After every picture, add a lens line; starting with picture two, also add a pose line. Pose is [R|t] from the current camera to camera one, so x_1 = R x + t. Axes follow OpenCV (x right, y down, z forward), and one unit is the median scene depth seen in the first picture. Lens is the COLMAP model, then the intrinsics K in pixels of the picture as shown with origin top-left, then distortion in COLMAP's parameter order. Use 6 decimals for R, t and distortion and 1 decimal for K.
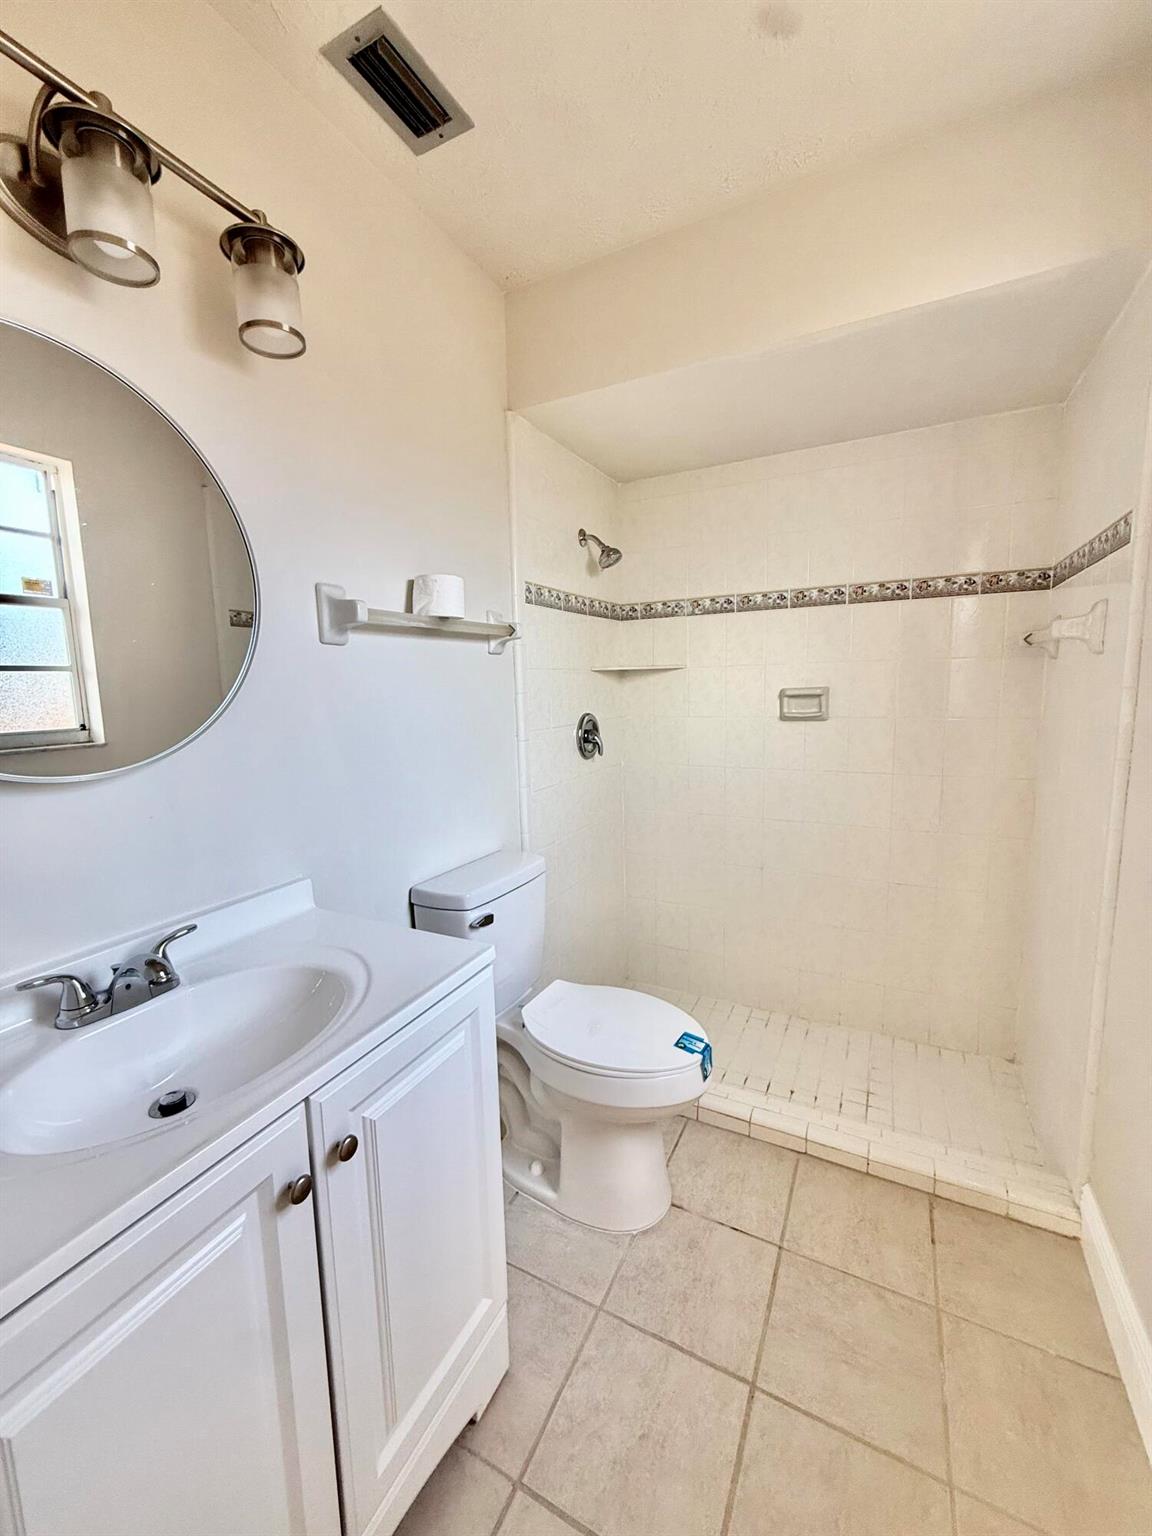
lens RADIAL K [[611.4, 0, 577.9], [0, 611.4, 761.8], [0, 0, 1]] dist [-0.000888, -0.000104]
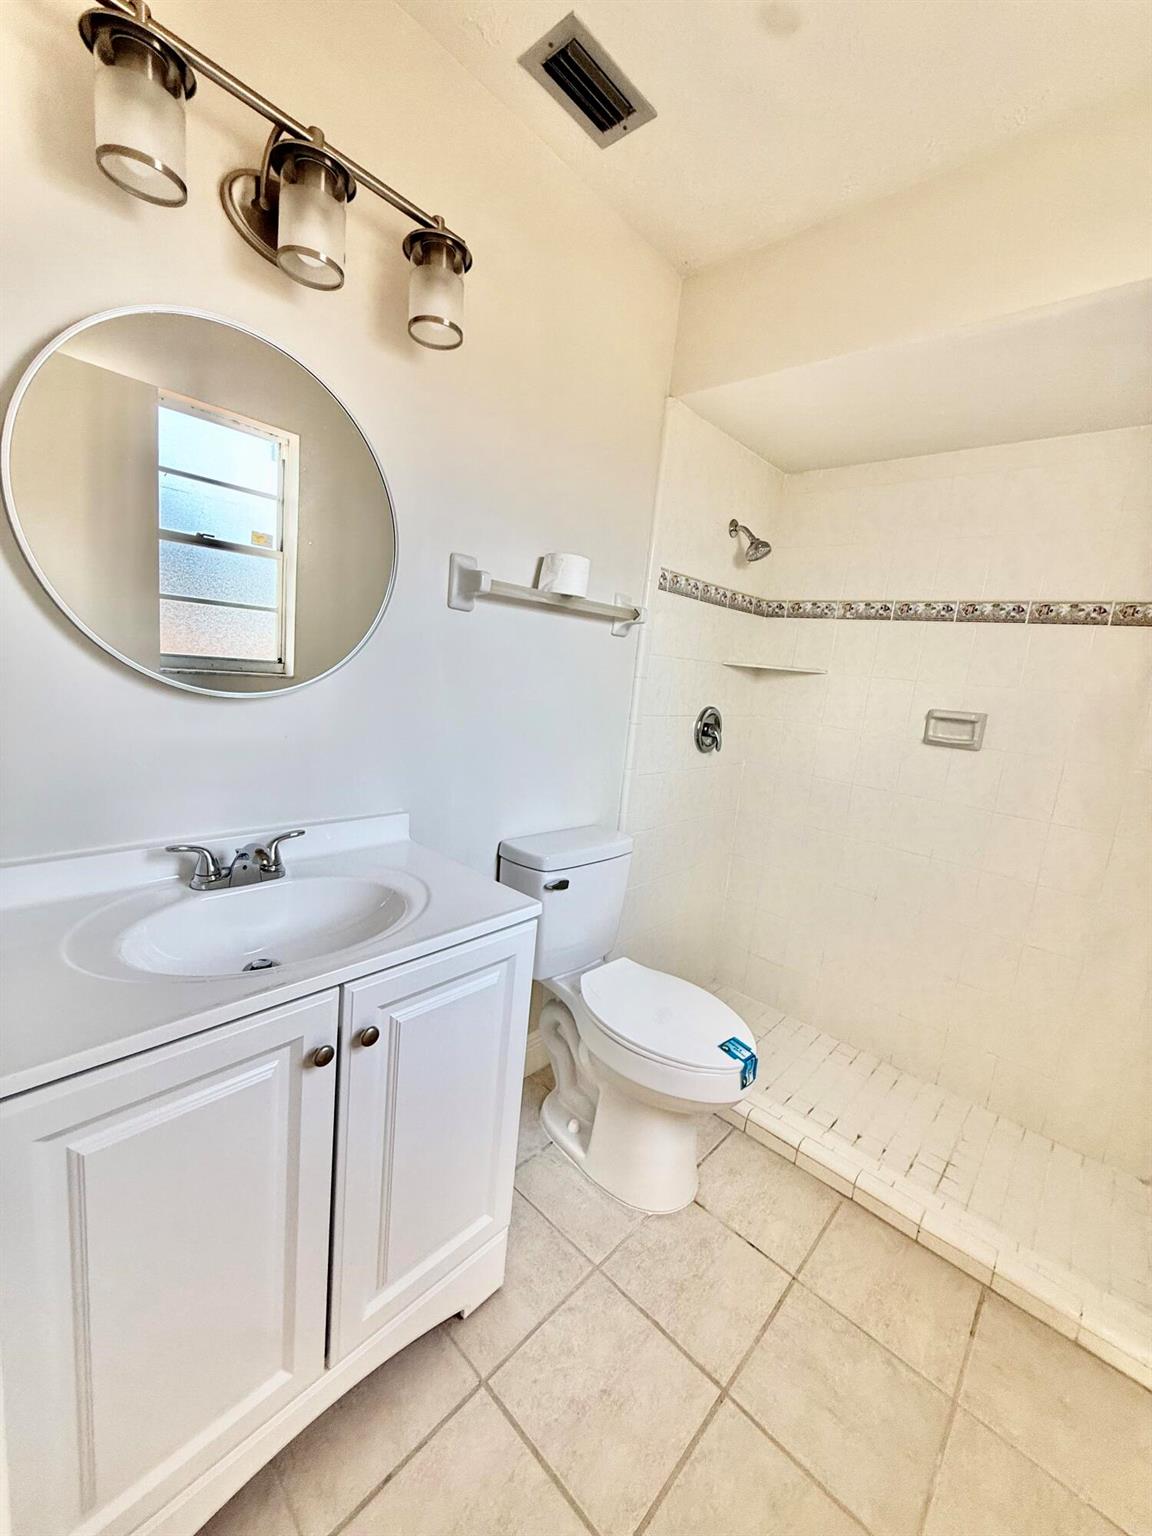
lens RADIAL K [[611.4, 0, 577.9], [0, 611.4, 761.8], [0, 0, 1]] dist [-0.000888, -0.000104]
pose [[0.956614, 0.158327, -0.244587, 0.104915], [-0.152955, 0.987385, 0.040930, 0.001441], [0.247981, -0.001744, 0.968763, -0.017895]]
